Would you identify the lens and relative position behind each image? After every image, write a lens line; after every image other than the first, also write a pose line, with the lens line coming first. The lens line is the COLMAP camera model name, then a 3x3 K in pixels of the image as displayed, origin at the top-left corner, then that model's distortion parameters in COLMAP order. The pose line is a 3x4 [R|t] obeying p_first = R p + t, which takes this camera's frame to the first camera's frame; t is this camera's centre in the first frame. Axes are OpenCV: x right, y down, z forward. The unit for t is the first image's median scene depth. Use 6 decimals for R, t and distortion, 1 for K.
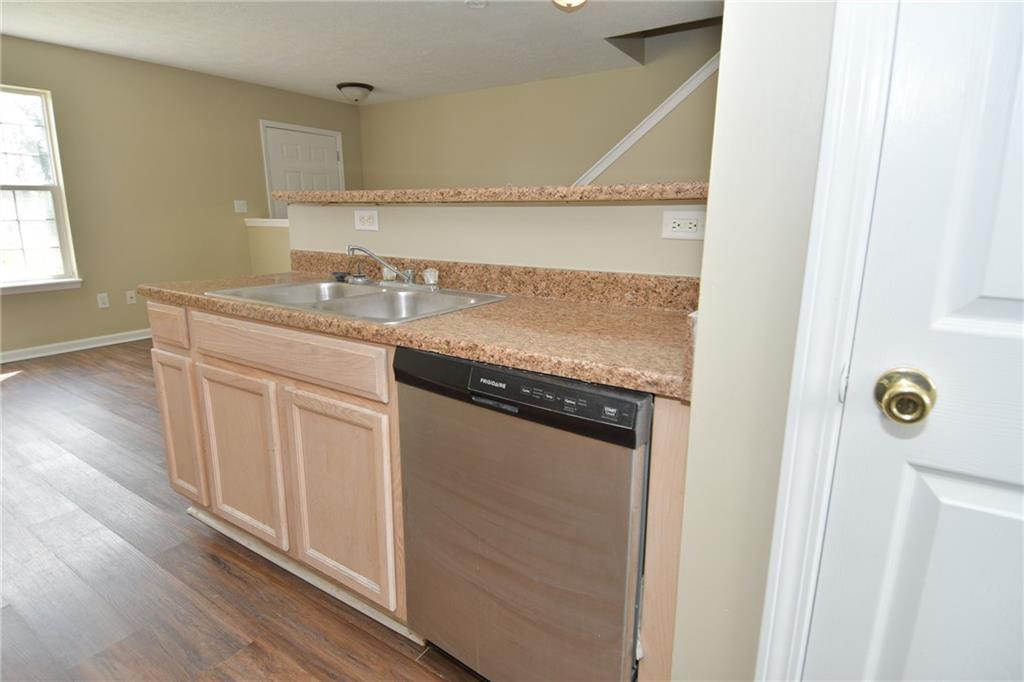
lens RADIAL K [[532.0, 0, 514.6], [0, 532.0, 331.6], [0, 0, 1]] dist [0.049038, -0.054178]
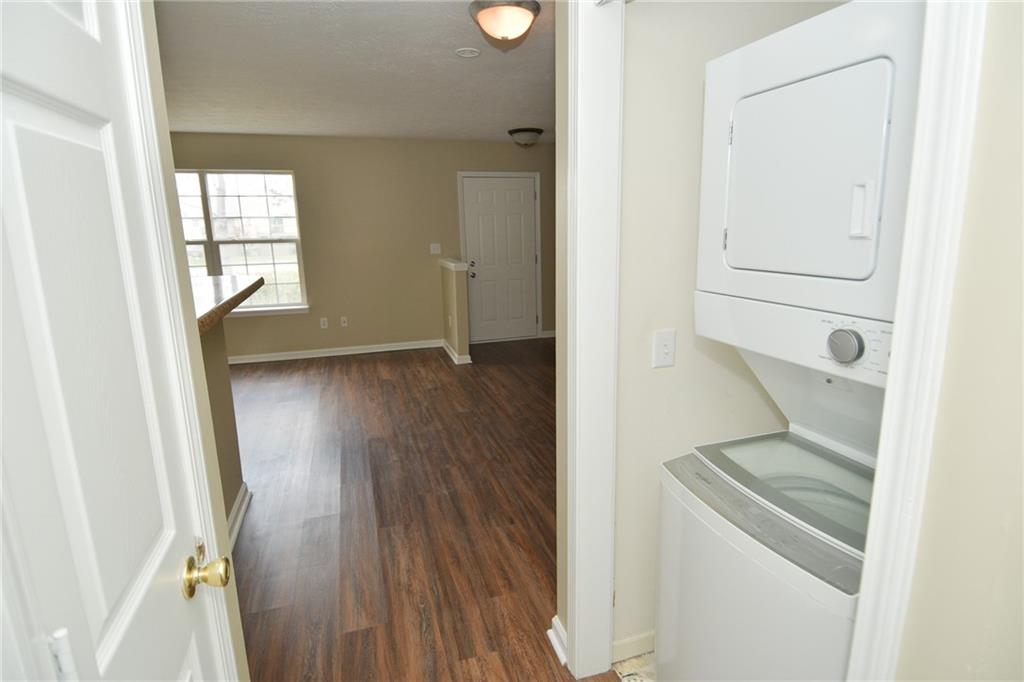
lens RADIAL K [[532.0, 0, 514.6], [0, 532.0, 331.6], [0, 0, 1]] dist [0.049038, -0.054178]
pose [[0.769160, 0.107104, -0.630017, 1.177027], [-0.114563, 0.992994, 0.028945, -0.347182], [0.628704, 0.049913, 0.776042, 0.717192]]
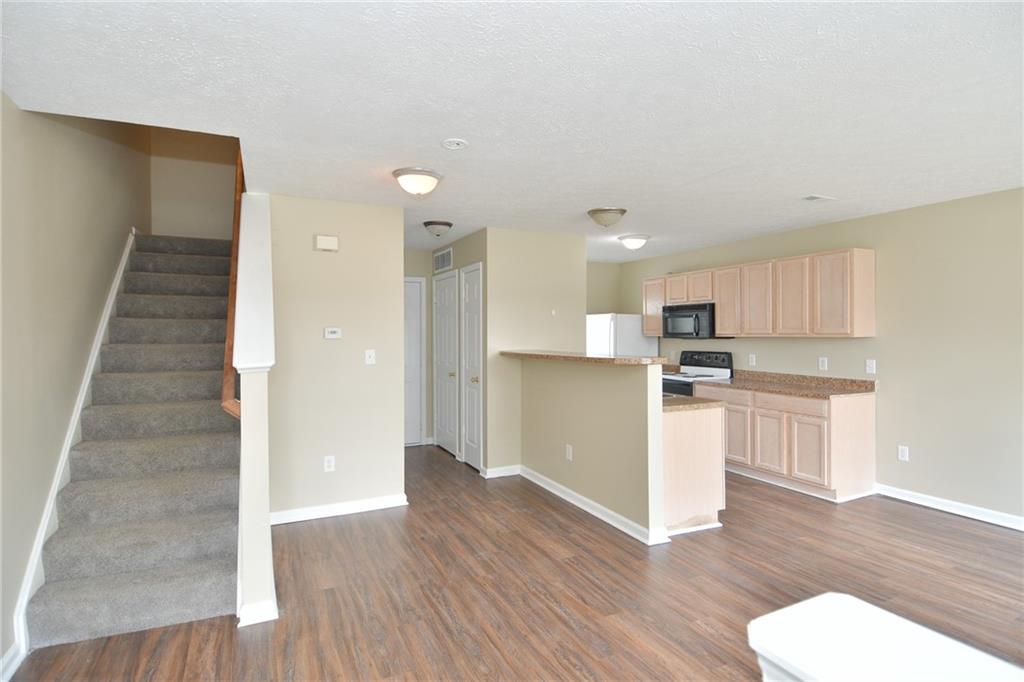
lens RADIAL K [[532.0, 0, 514.6], [0, 532.0, 331.6], [0, 0, 1]] dist [0.049038, -0.054178]
pose [[-0.851934, -0.001388, 0.523647, -1.170260], [0.111436, 0.976610, 0.183887, -0.895014], [-0.511654, 0.215013, -0.831853, 3.350389]]
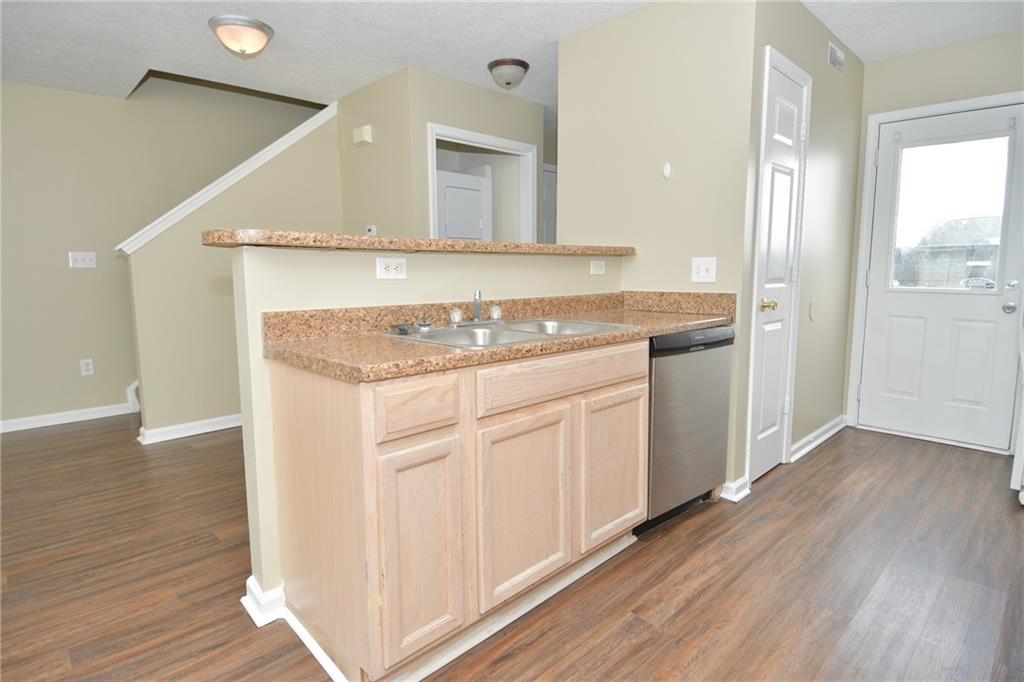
lens RADIAL K [[532.0, 0, 514.6], [0, 532.0, 331.6], [0, 0, 1]] dist [0.049038, -0.054178]
pose [[0.223922, -0.119891, 0.967205, -1.375607], [0.217192, 0.973587, 0.070399, -0.143709], [-0.950098, 0.194305, 0.244047, 0.705902]]
